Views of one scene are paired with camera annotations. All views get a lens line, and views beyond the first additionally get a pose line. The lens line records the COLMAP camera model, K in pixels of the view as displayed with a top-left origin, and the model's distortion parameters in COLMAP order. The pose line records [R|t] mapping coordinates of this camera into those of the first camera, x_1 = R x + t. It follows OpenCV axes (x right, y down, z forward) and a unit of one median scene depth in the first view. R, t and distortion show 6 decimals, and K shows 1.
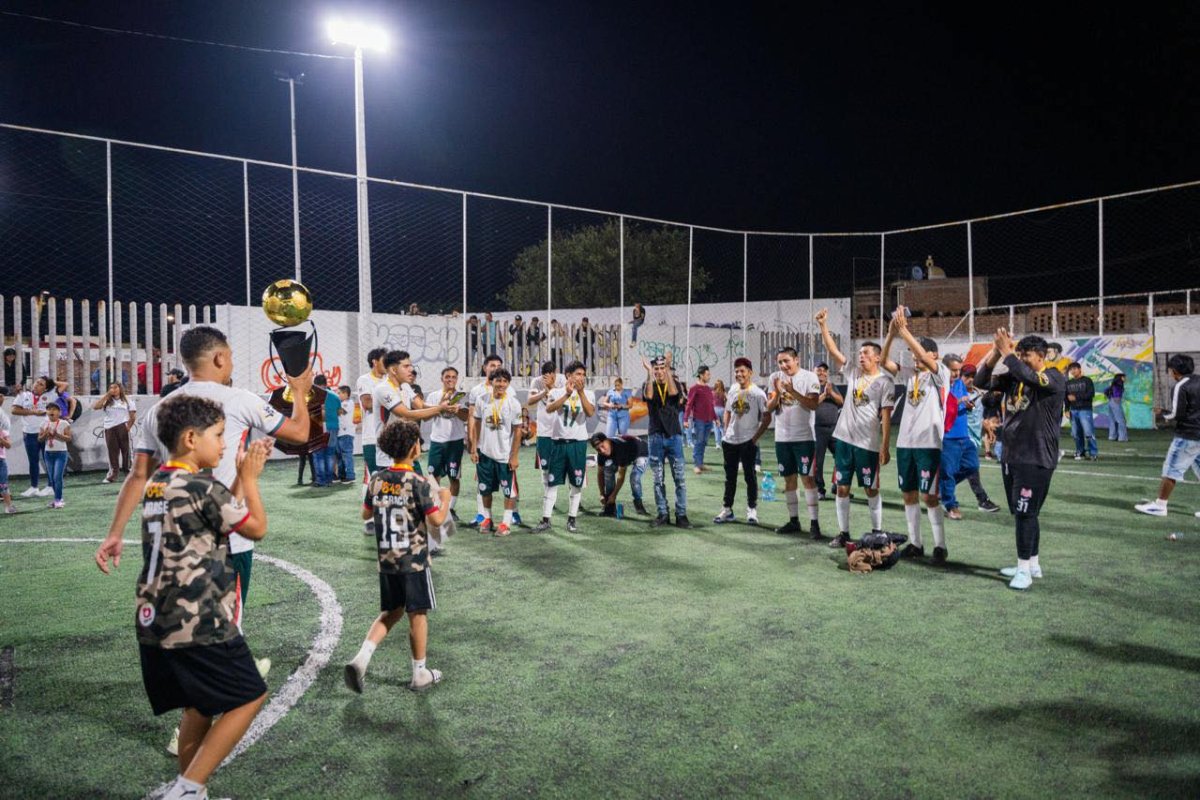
lens RADIAL K [[779.7, 0, 598.8], [0, 779.7, 401.7], [0, 0, 1]] dist [0.006054, -0.004734]
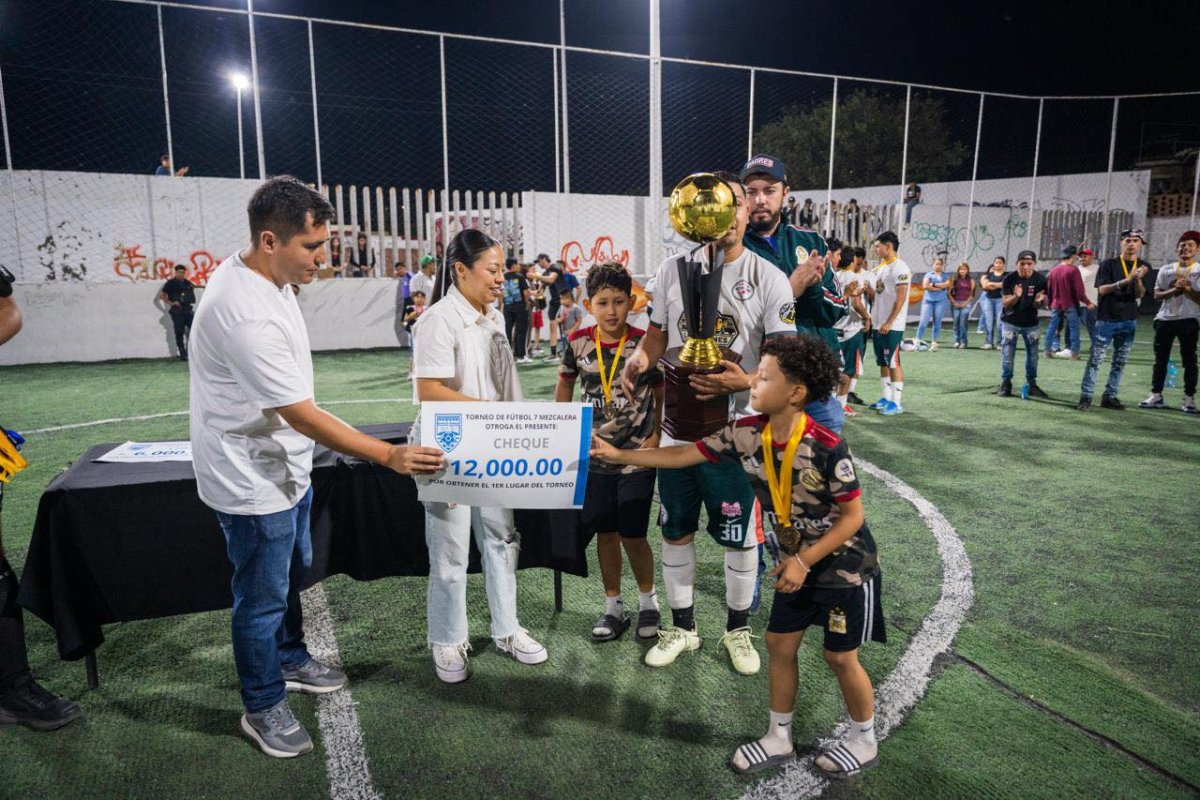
lens RADIAL K [[779.7, 0, 600.7], [0, 779.7, 397.1], [0, 0, 1]] dist [0.006054, -0.004734]
pose [[0.977253, 0.033964, -0.209339, -0.125372], [-0.004984, 0.990498, 0.137439, 0.004844], [0.212018, -0.133269, 0.968136, -0.032913]]
